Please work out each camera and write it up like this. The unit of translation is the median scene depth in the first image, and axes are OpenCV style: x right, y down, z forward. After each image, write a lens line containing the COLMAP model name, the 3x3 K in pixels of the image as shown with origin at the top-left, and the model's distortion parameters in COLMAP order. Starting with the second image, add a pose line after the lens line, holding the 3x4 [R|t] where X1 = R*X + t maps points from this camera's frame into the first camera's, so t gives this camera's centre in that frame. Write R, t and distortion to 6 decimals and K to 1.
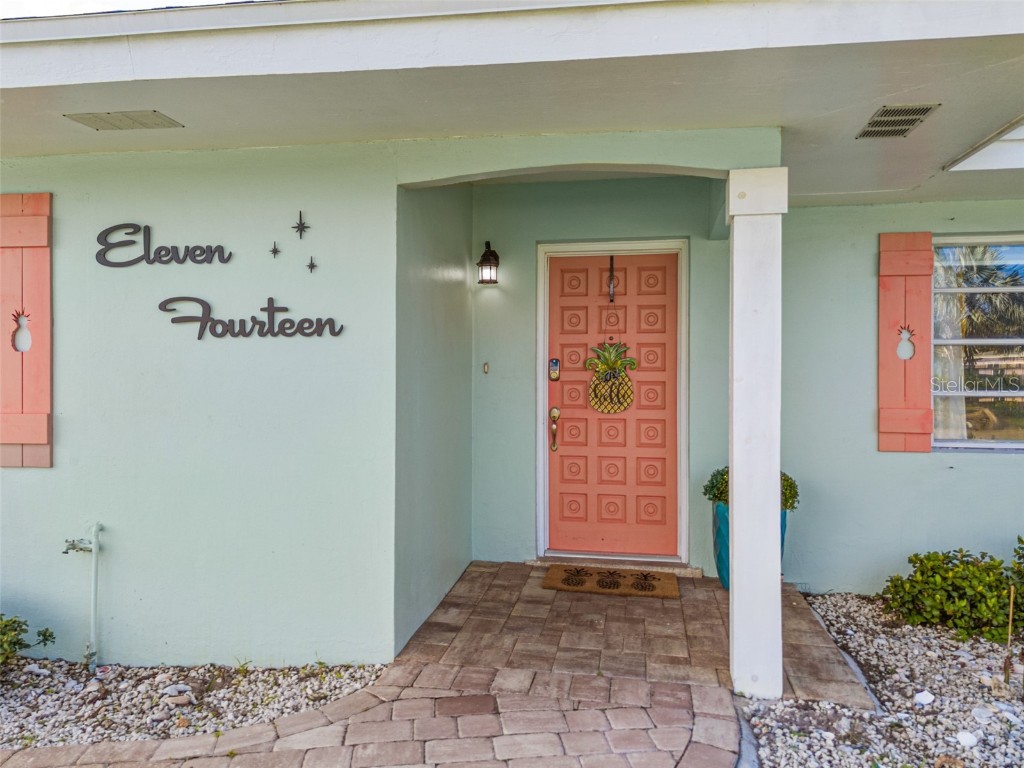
lens RADIAL K [[768.7, 0, 518.9], [0, 768.7, 388.2], [0, 0, 1]] dist [0.025496, -0.006856]
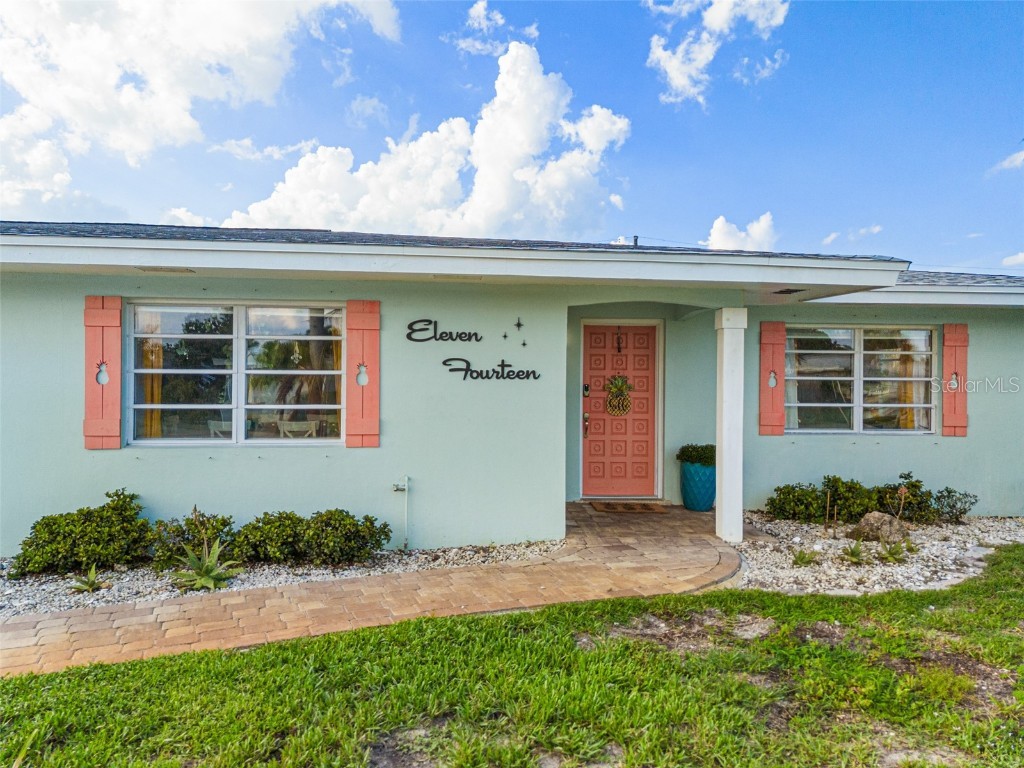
lens RADIAL K [[768.7, 0, 521.3], [0, 768.7, 391.0], [0, 0, 1]] dist [0.025496, -0.006856]
pose [[0.968788, 0.002444, 0.247879, -0.584407], [-0.004329, 0.999966, 0.007058, -0.038867], [-0.247853, -0.007911, 0.968765, -0.708469]]
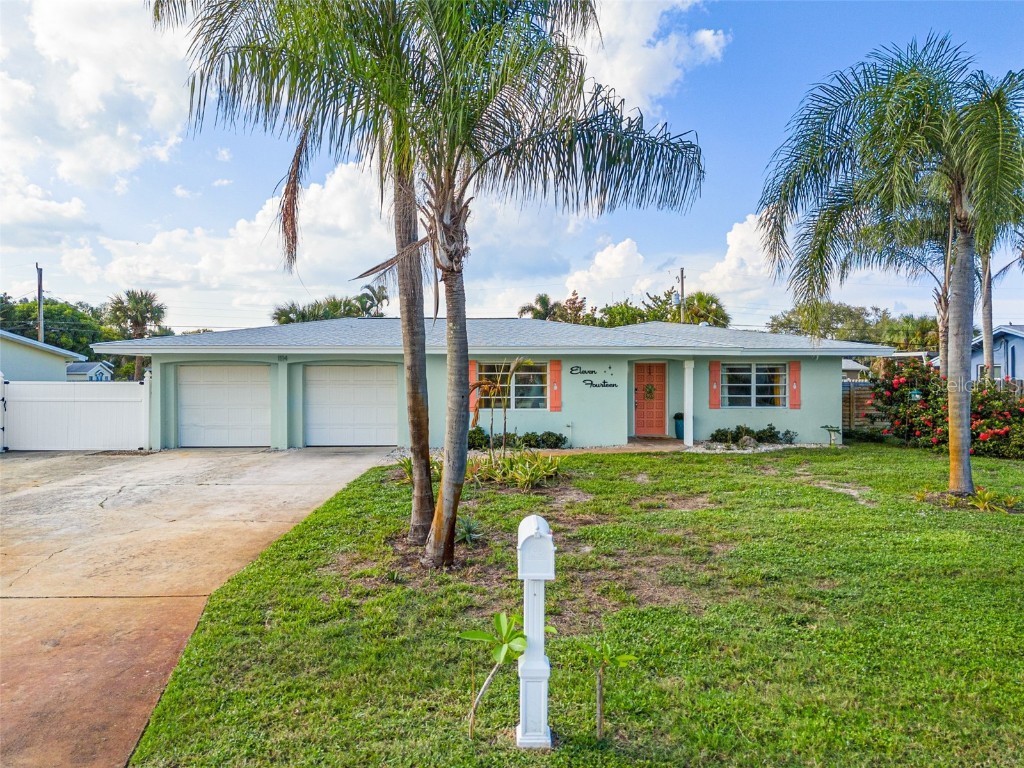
lens RADIAL K [[768.7, 0, 511.5], [0, 768.7, 416.9], [0, 0, 1]] dist [0.025496, -0.006856]
pose [[0.987698, -0.010784, 0.156000, -1.409156], [0.003309, 0.998837, 0.048099, -0.093036], [-0.156338, -0.046991, 0.986585, -3.326579]]
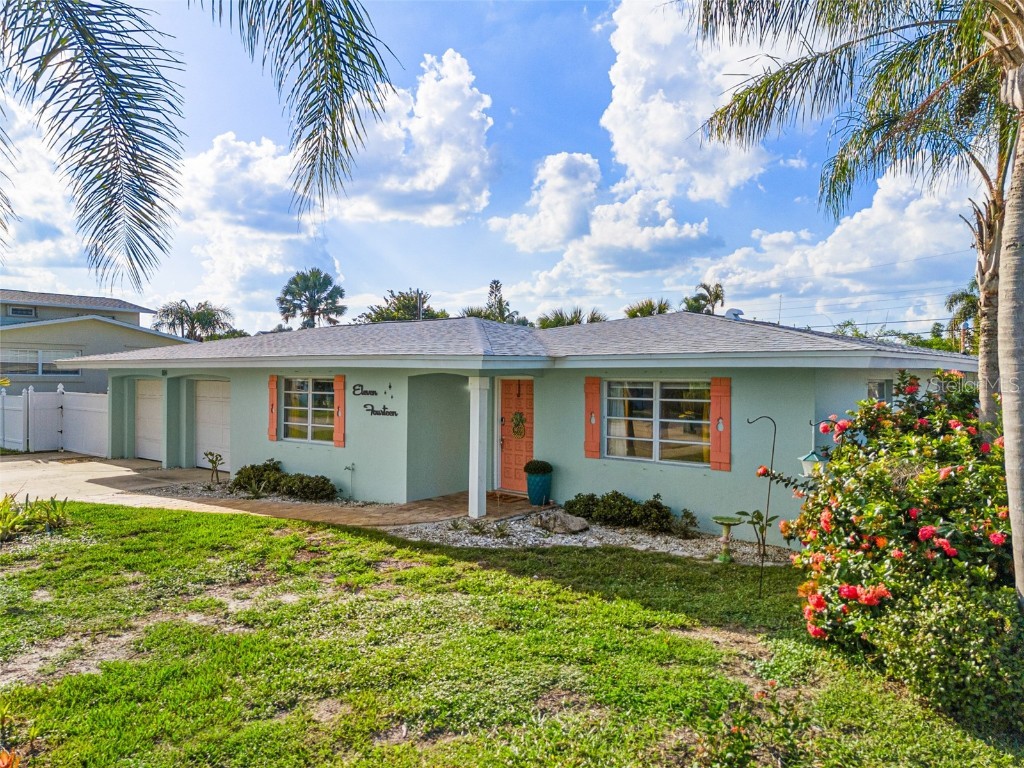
lens RADIAL K [[768.7, 0, 509.3], [0, 768.7, 386.1], [0, 0, 1]] dist [0.025496, -0.006856]
pose [[0.847463, 0.008625, -0.530784, 1.670097], [-0.009324, 0.999956, 0.001363, -0.169157], [0.530772, 0.003794, 0.847506, -1.418915]]
